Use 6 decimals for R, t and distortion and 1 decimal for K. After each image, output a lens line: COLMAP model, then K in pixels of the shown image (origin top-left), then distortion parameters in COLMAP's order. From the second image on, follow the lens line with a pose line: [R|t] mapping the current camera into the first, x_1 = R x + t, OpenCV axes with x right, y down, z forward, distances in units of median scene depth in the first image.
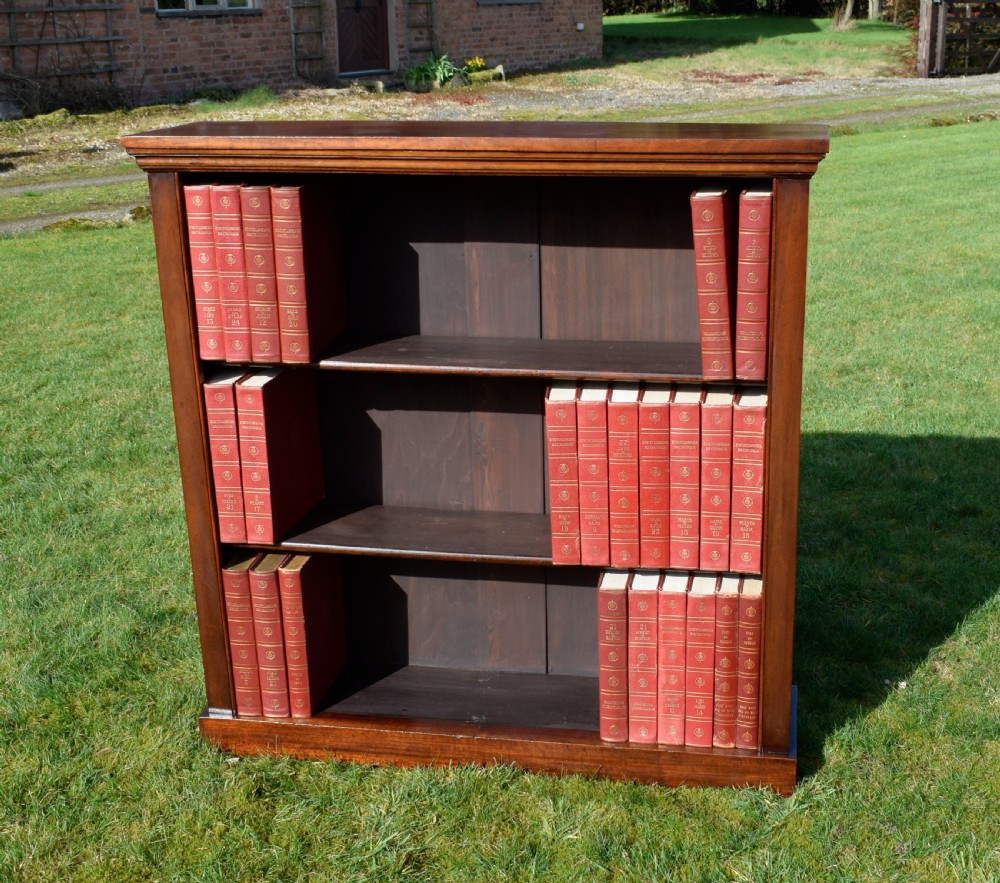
lens RADIAL K [[1338.7, 0, 597.1], [0, 1338.7, 422.6], [0, 0, 1]] dist [-0.039054, 0.000000]
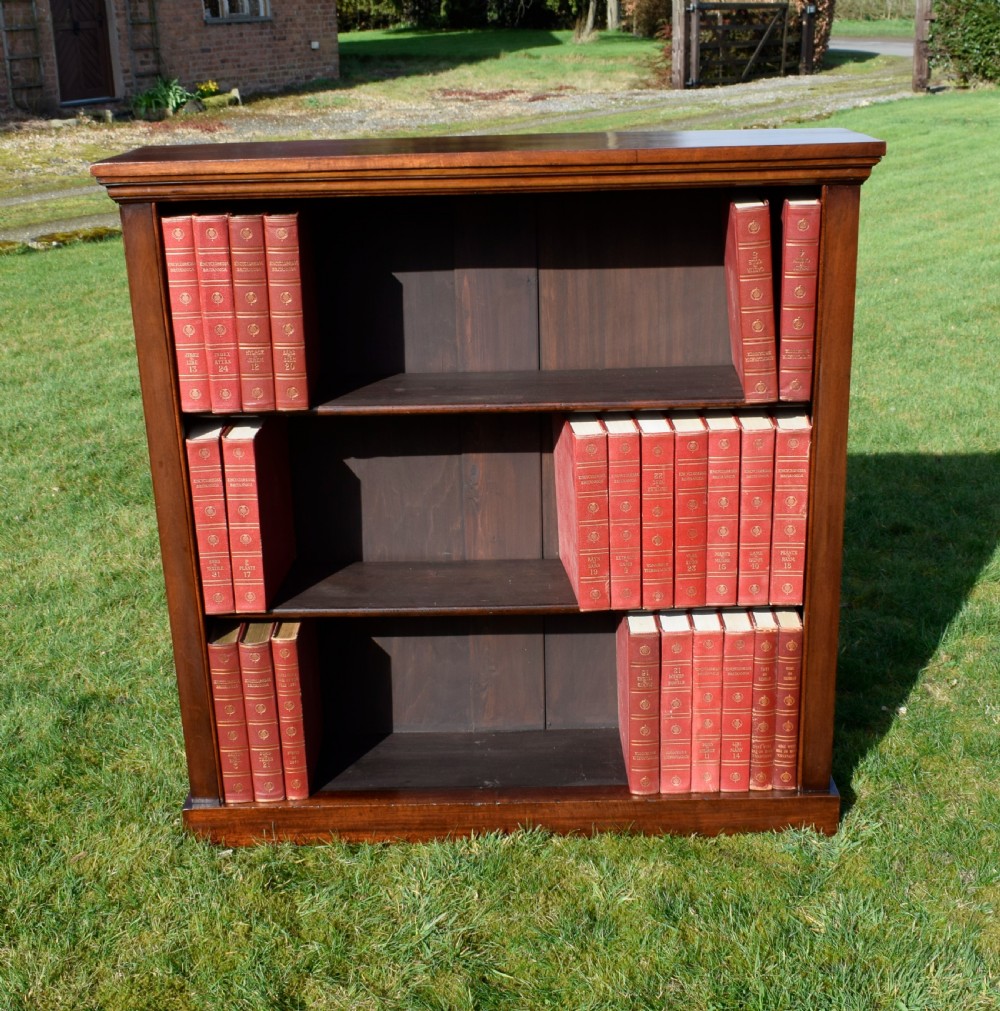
lens RADIAL K [[1403.4, 0, 510.4], [0, 1403.4, 499.6], [0, 0, 1]] dist [-0.032124, 0.000000]
pose [[0.990431, -0.063175, 0.122700, -0.190673], [0.059884, 0.997744, 0.030330, -0.004042], [-0.124339, -0.022692, 0.991980, 0.037618]]
